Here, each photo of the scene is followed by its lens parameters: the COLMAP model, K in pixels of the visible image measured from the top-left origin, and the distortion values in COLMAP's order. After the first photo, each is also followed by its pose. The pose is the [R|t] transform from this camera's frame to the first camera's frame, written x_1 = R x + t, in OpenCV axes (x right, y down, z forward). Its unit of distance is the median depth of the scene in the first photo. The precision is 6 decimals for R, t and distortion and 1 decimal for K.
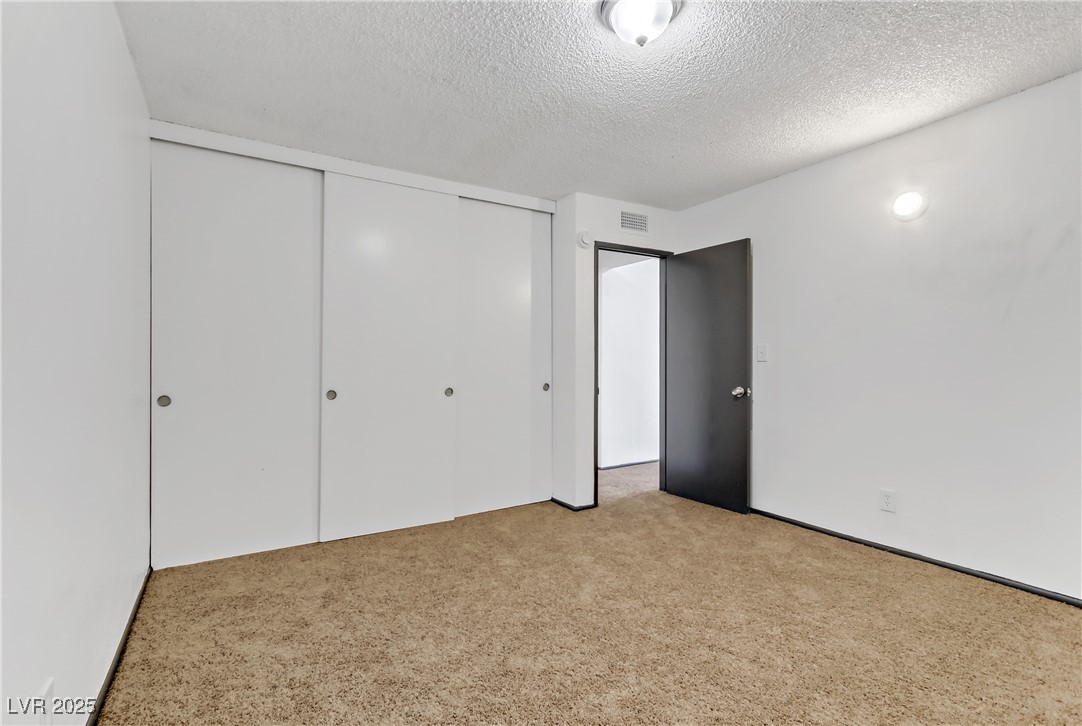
lens RADIAL K [[493.1, 0, 535.9], [0, 493.1, 361.2], [0, 0, 1]] dist [0.003809, 0.001859]
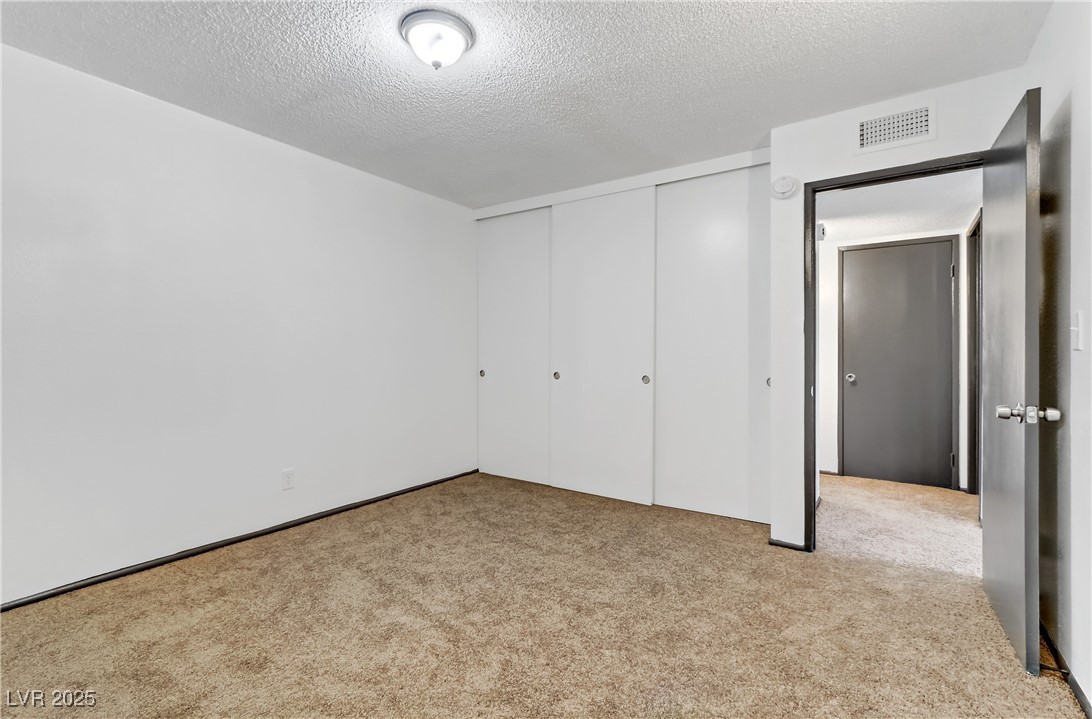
lens RADIAL K [[497.7, 0, 547.0], [0, 497.7, 353.8], [0, 0, 1]] dist [0.003809, 0.001859]
pose [[0.413467, 0.009069, -0.910474, 0.649713], [0.005016, 0.999913, 0.012238, -0.005525], [0.910505, -0.009627, 0.413386, 0.362870]]
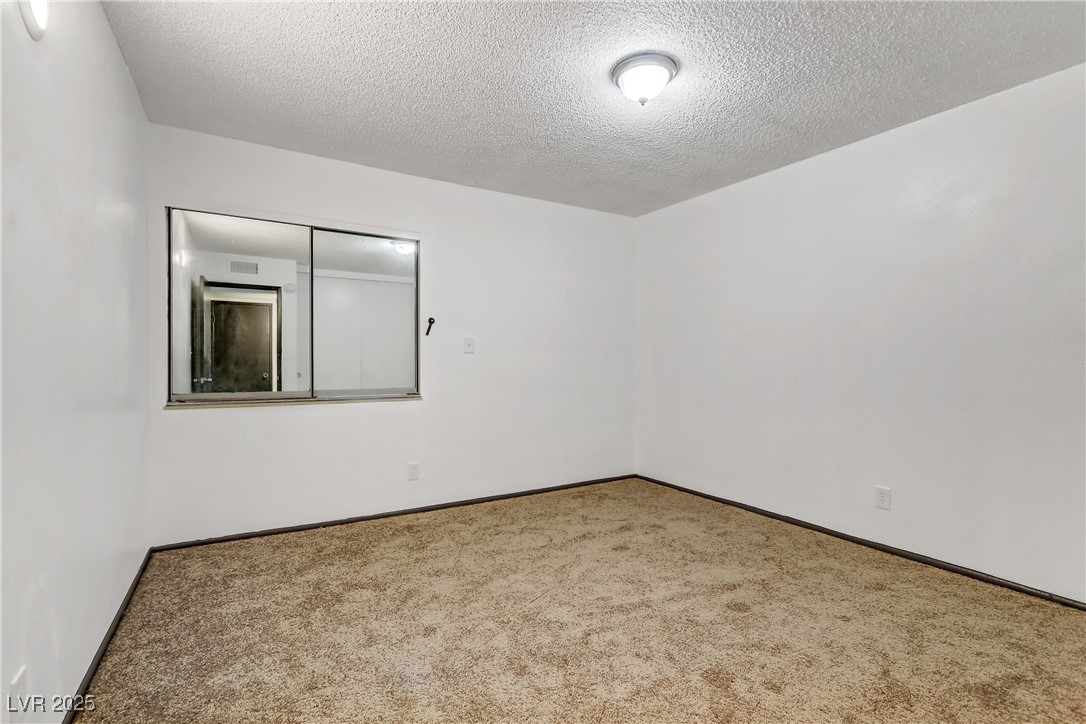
lens RADIAL K [[495.0, 0, 543.9], [0, 495.0, 362.9], [0, 0, 1]] dist [0.003809, 0.001859]
pose [[-0.999919, 0.004790, -0.011803, 0.229992], [0.004784, 0.999988, 0.000520, 0.002931], [0.011806, 0.000463, -0.999930, 1.086236]]
